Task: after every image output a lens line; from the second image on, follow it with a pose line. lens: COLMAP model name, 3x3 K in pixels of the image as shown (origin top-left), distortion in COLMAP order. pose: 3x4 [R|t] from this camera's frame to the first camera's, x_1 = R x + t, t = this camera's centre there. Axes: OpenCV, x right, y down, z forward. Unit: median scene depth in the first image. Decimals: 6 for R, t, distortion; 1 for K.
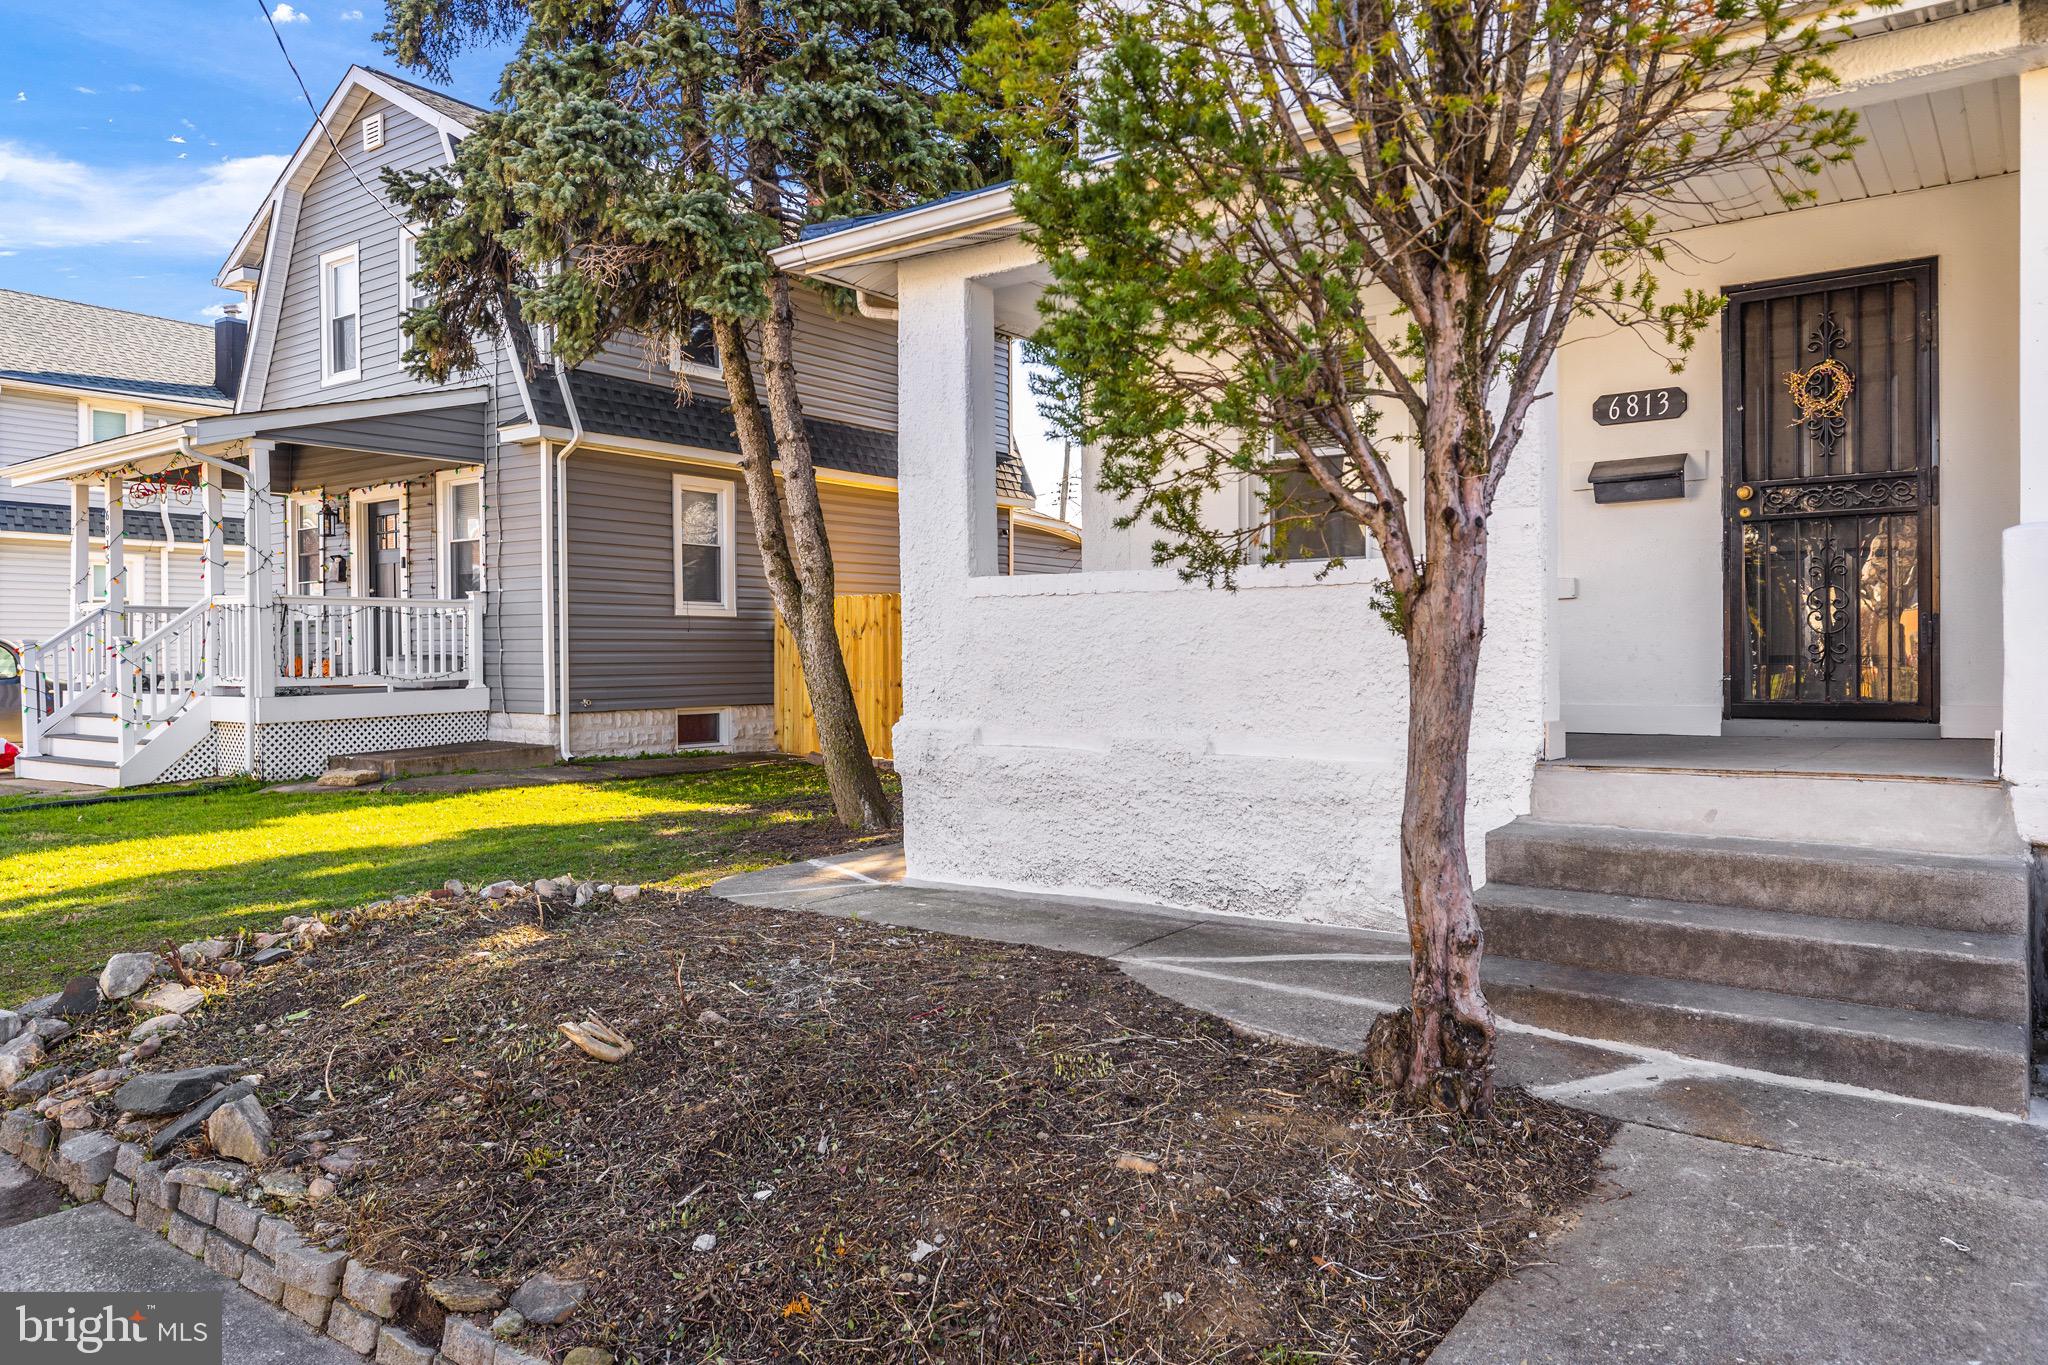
lens RADIAL K [[1342.6, 0, 1013.3], [0, 1342.6, 674.3], [0, 0, 1]] dist [-0.002904, 0.001255]
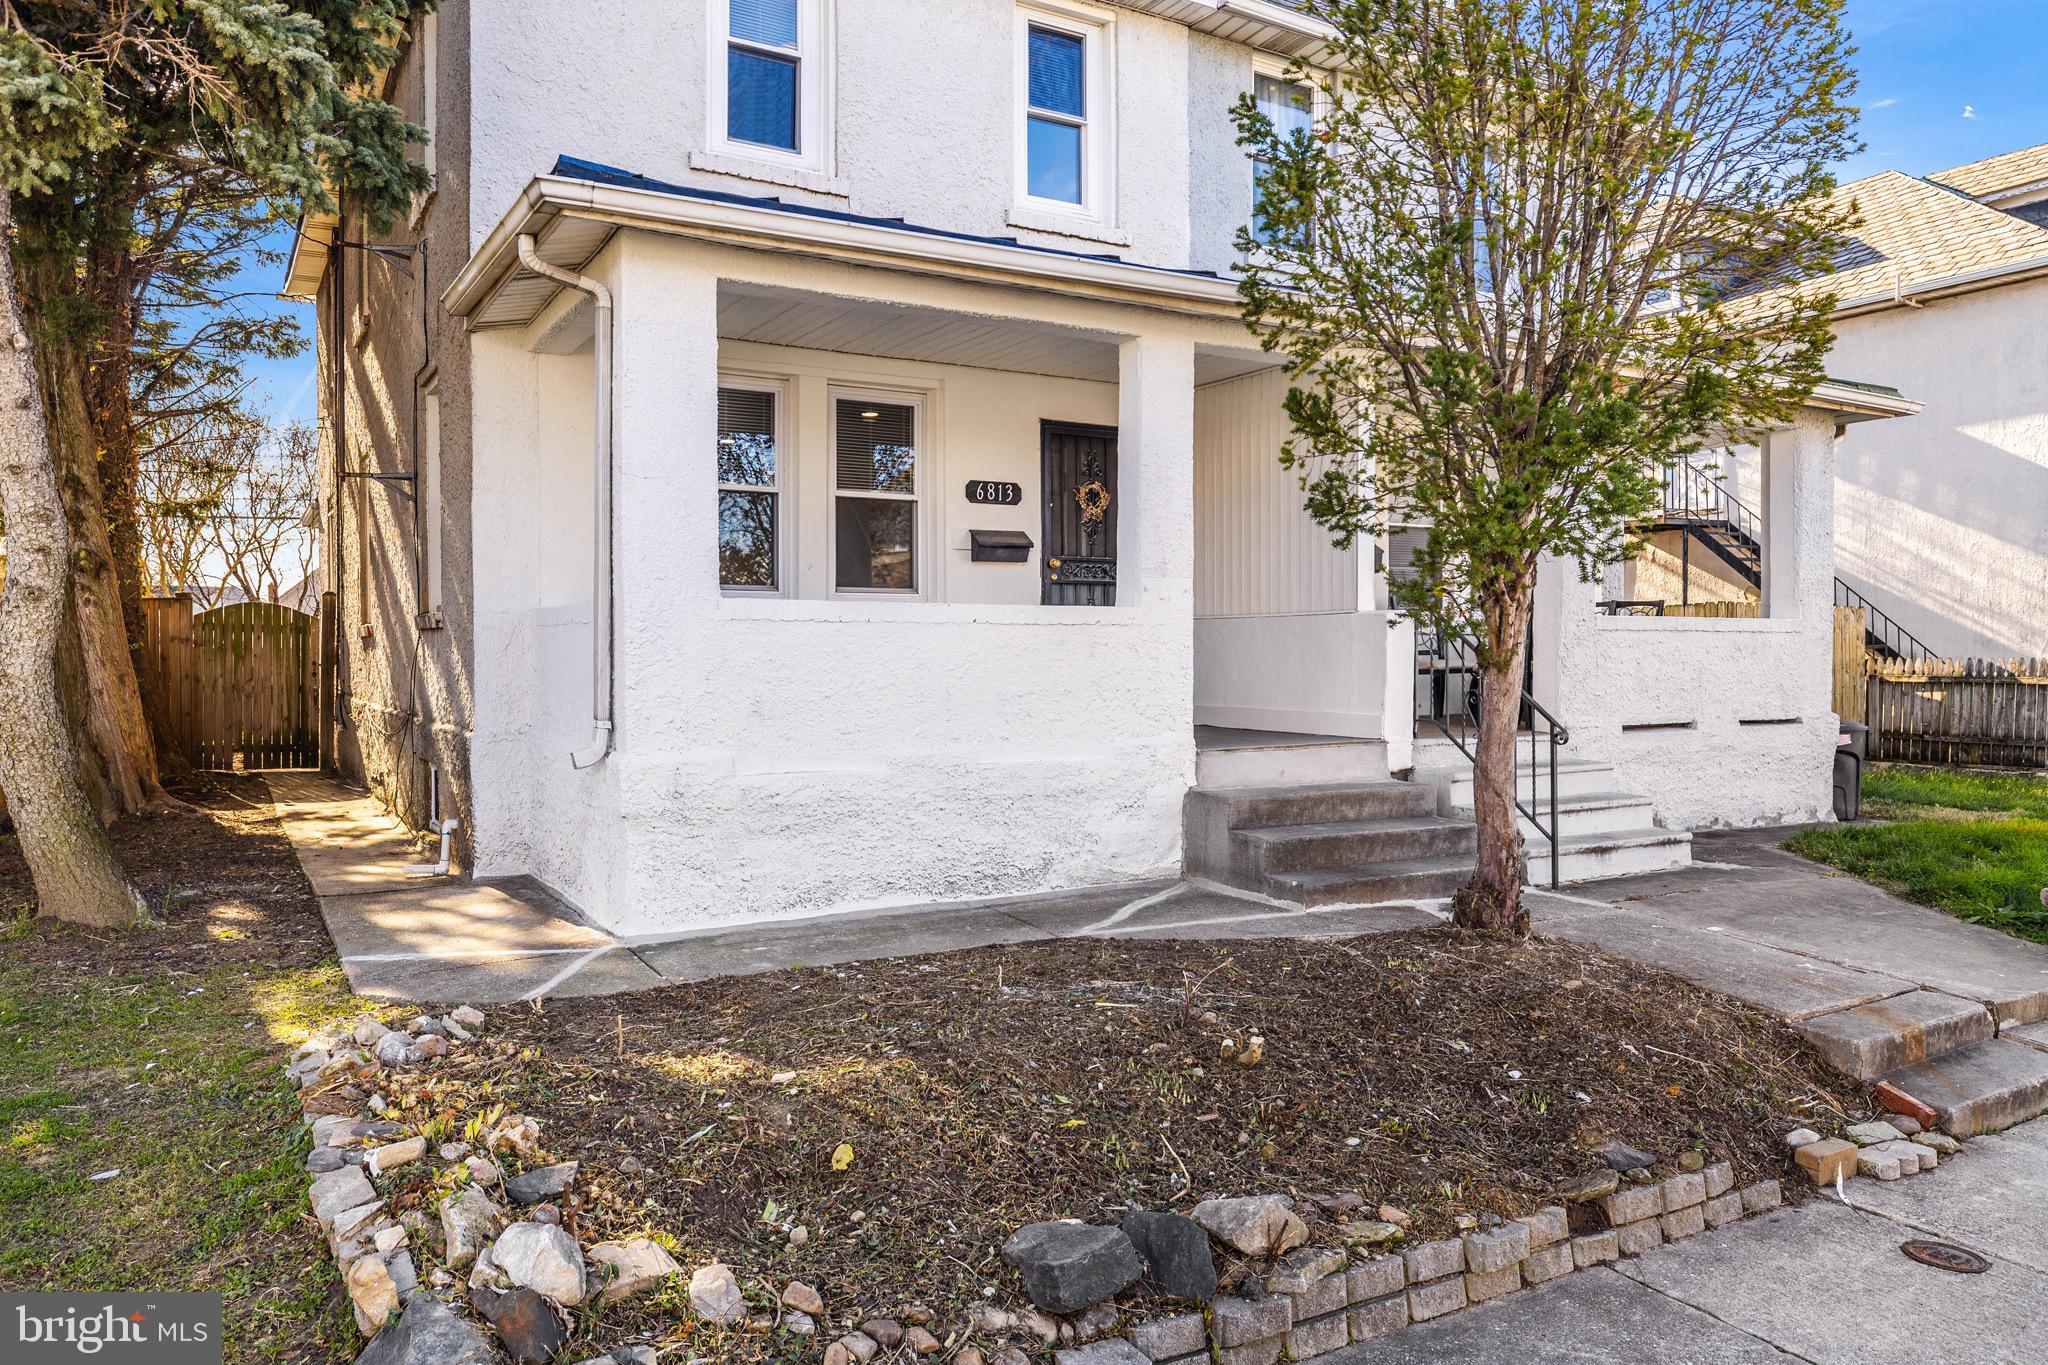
lens RADIAL K [[1342.6, 0, 1027.9], [0, 1342.6, 675.9], [0, 0, 1]] dist [-0.002904, 0.001255]
pose [[0.418693, -0.009096, 0.908082, -0.854695], [0.012185, 0.999916, 0.004398, -0.020795], [-0.908046, 0.009224, 0.418769, 0.445850]]
